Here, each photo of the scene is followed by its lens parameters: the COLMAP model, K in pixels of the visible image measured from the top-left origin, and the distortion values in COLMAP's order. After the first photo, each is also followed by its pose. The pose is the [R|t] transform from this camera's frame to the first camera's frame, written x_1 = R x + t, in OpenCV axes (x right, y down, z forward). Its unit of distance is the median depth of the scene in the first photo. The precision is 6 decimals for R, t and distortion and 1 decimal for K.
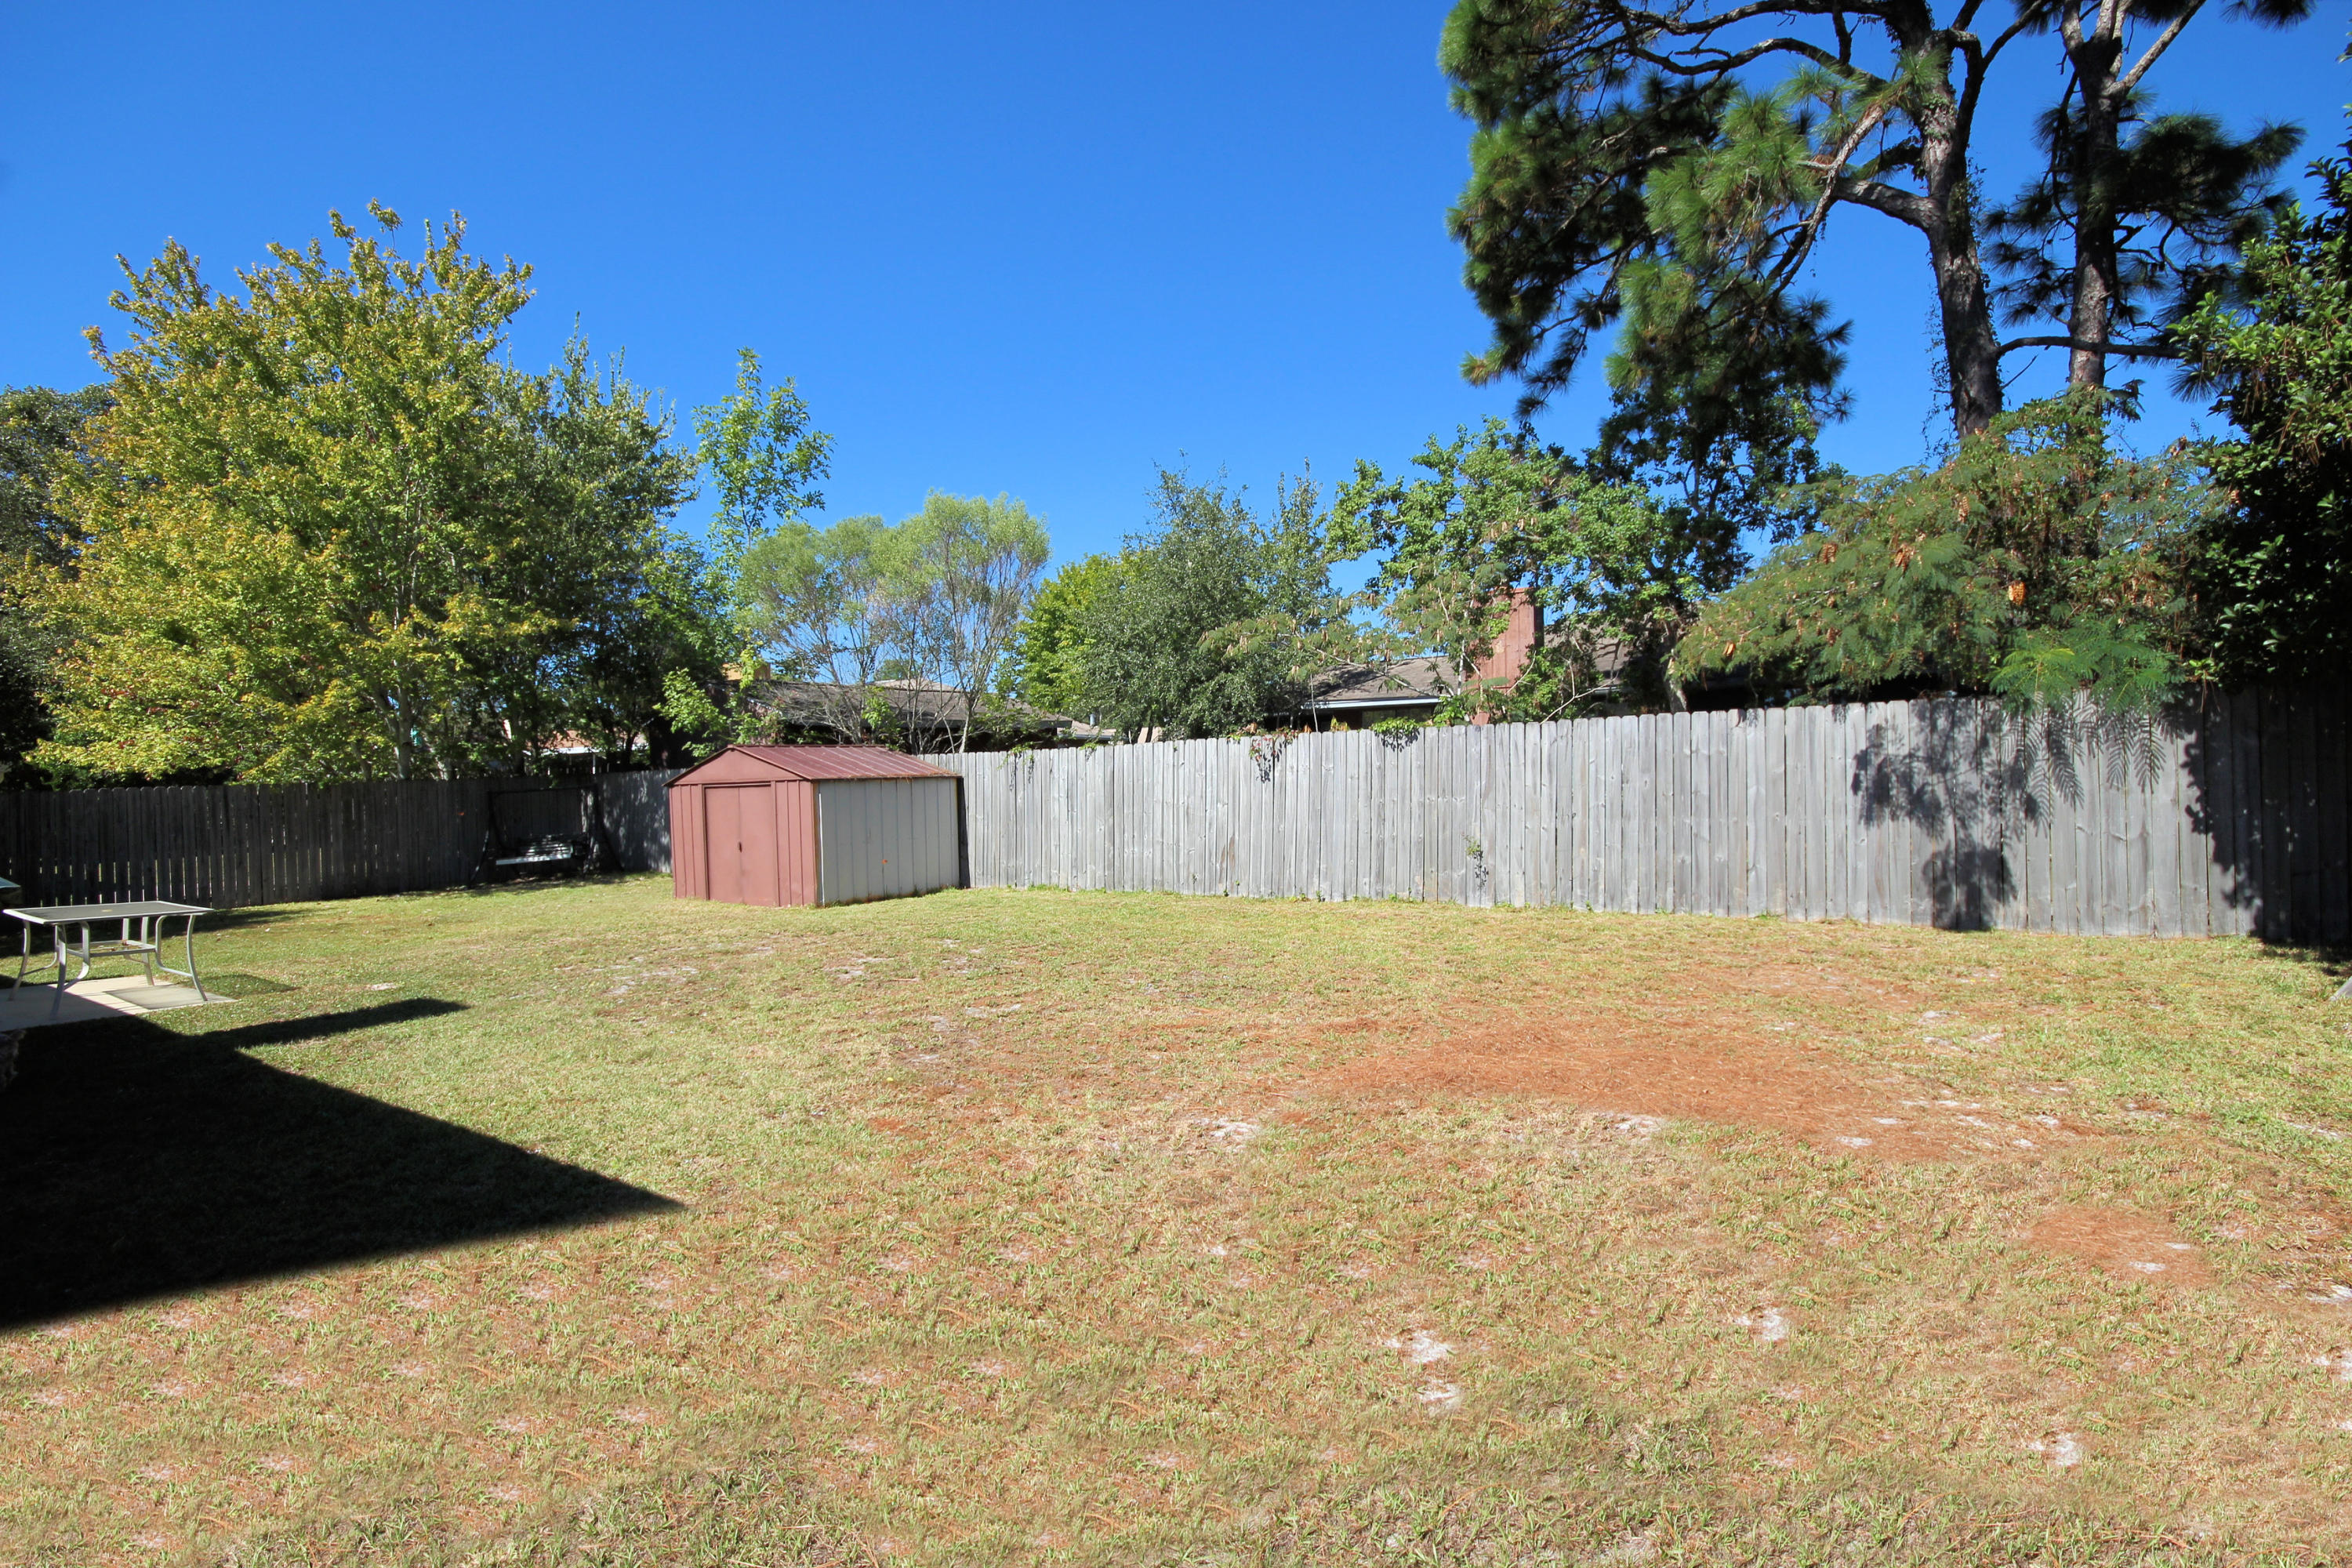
lens RADIAL K [[1085.0, 0, 1180.4], [0, 1085.0, 778.4], [0, 0, 1]] dist [0.002924, -0.006564]
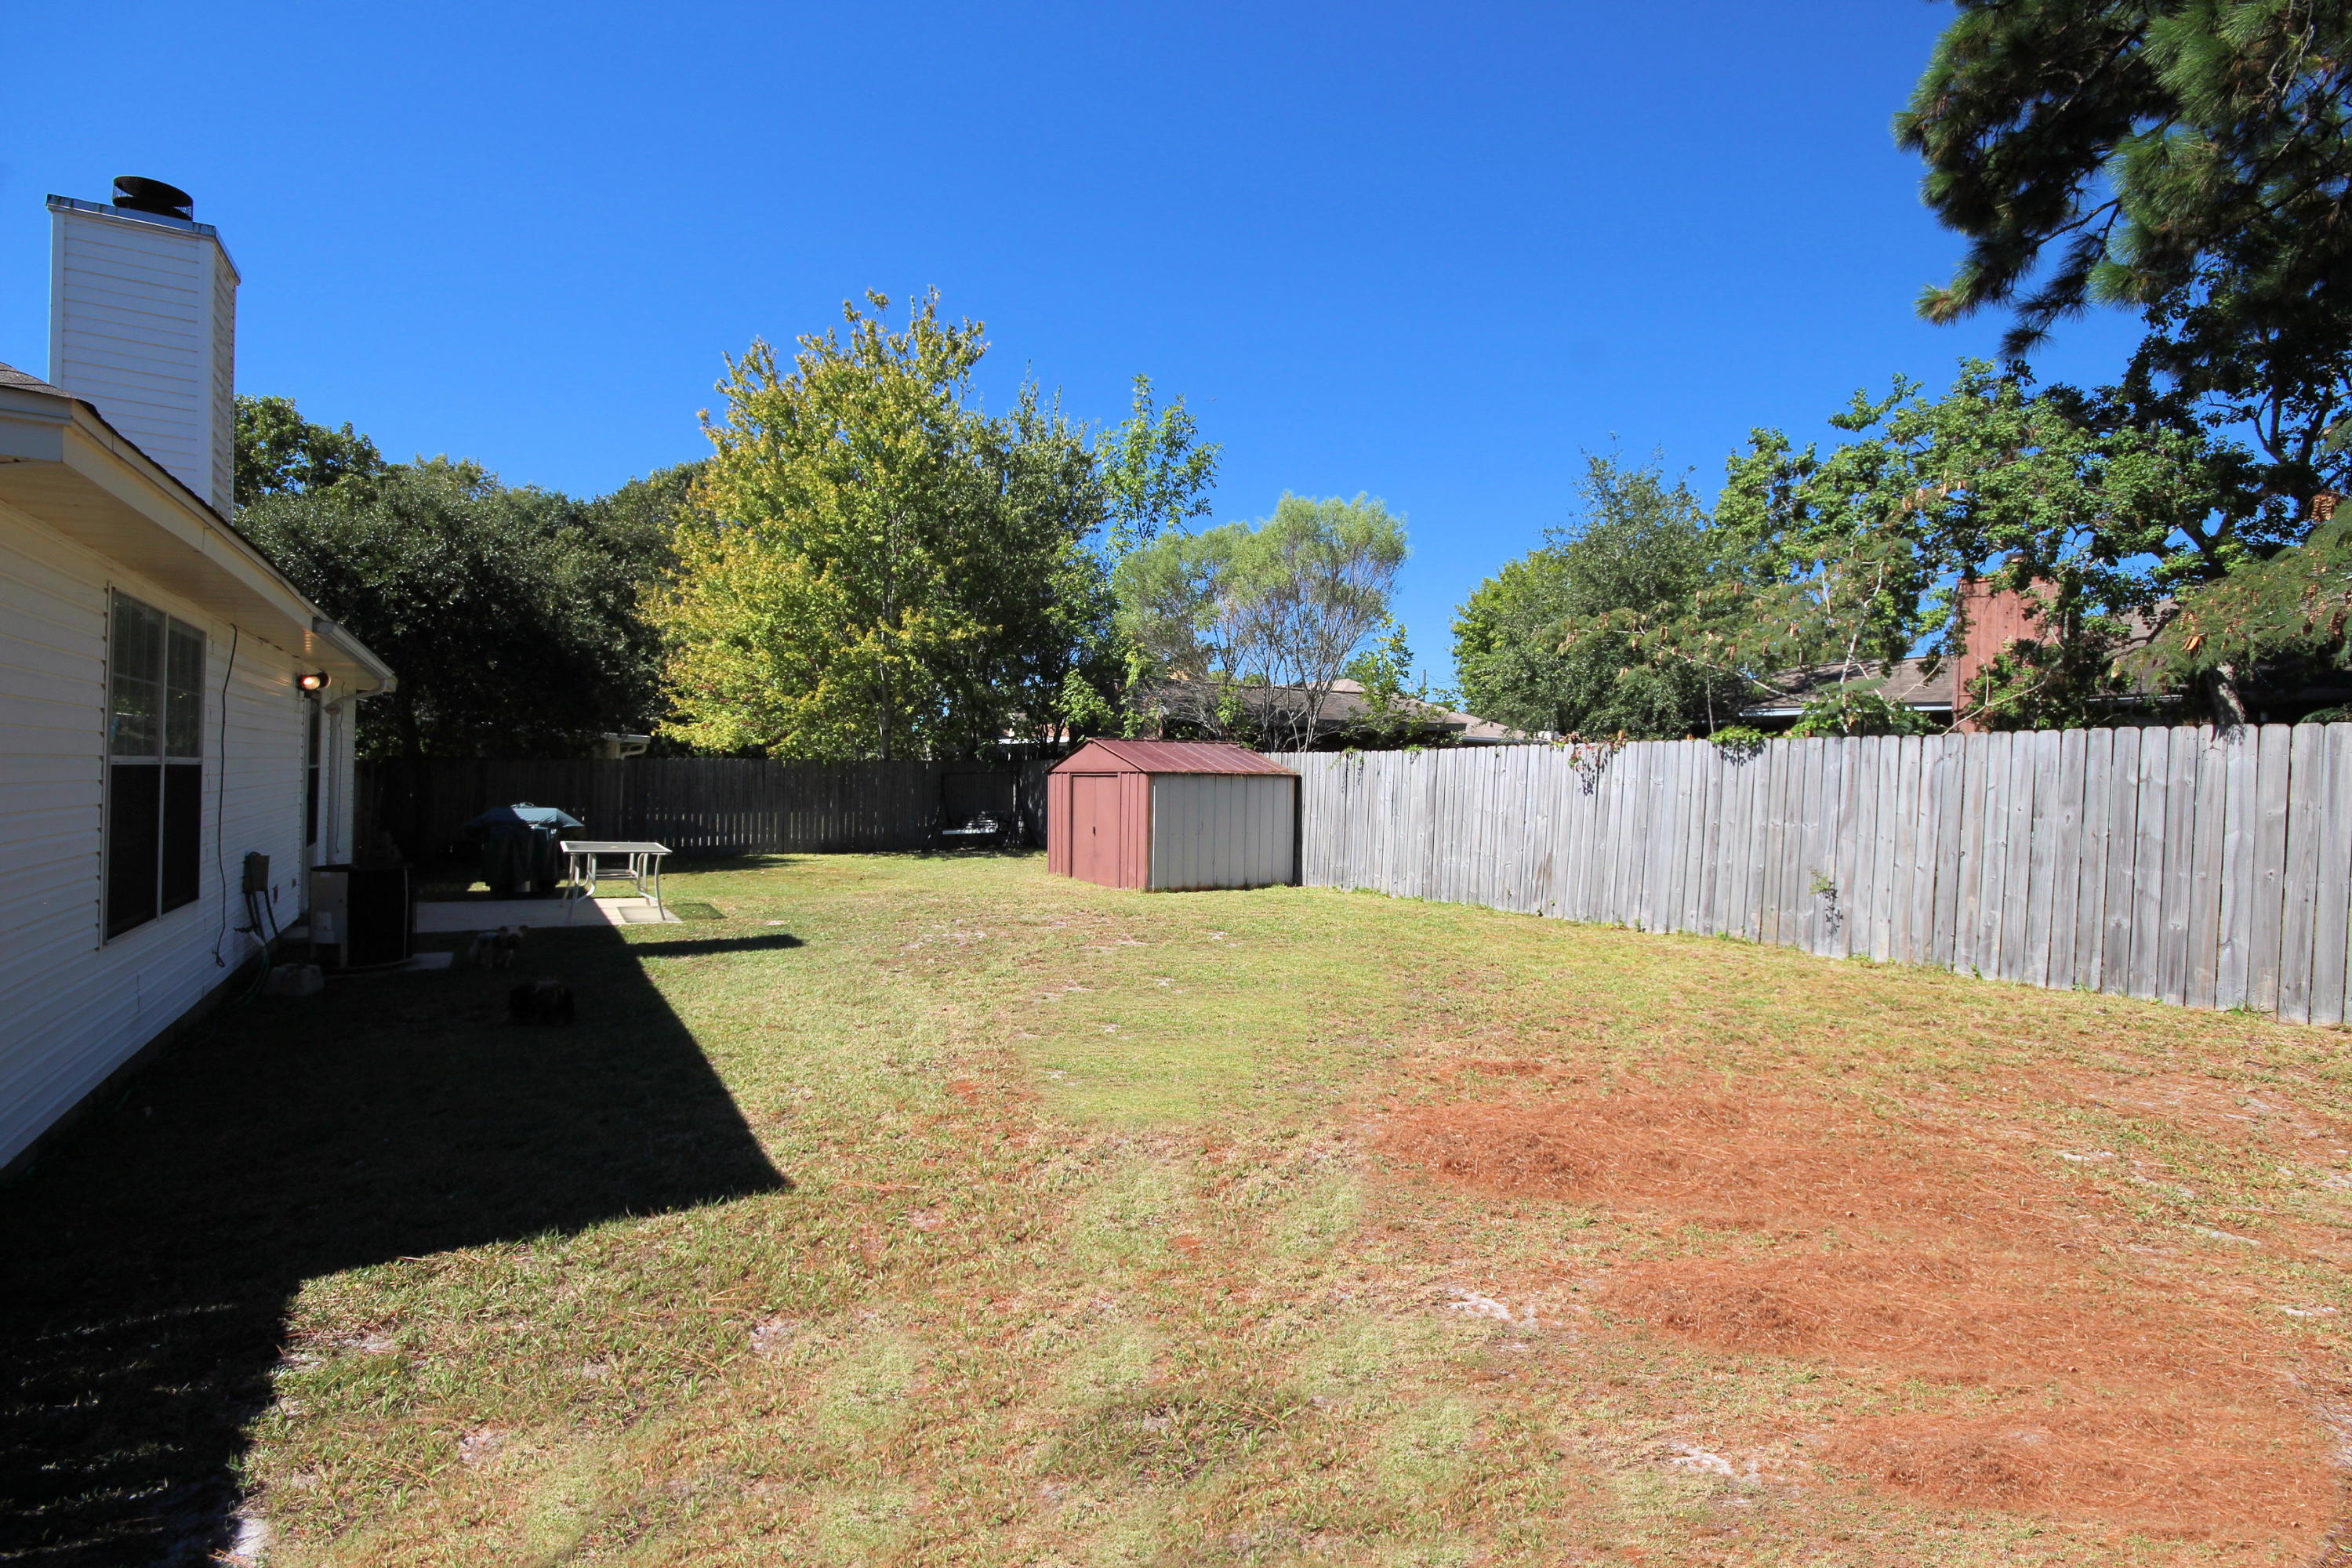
lens RADIAL K [[1085.0, 0, 1192.1], [0, 1085.0, 778.8], [0, 0, 1]] dist [0.002924, -0.006564]
pose [[0.912191, 0.042161, -0.407591, 0.118484], [-0.042608, 0.999060, 0.007986, -0.002431], [0.407545, 0.010081, 0.913129, 0.032360]]
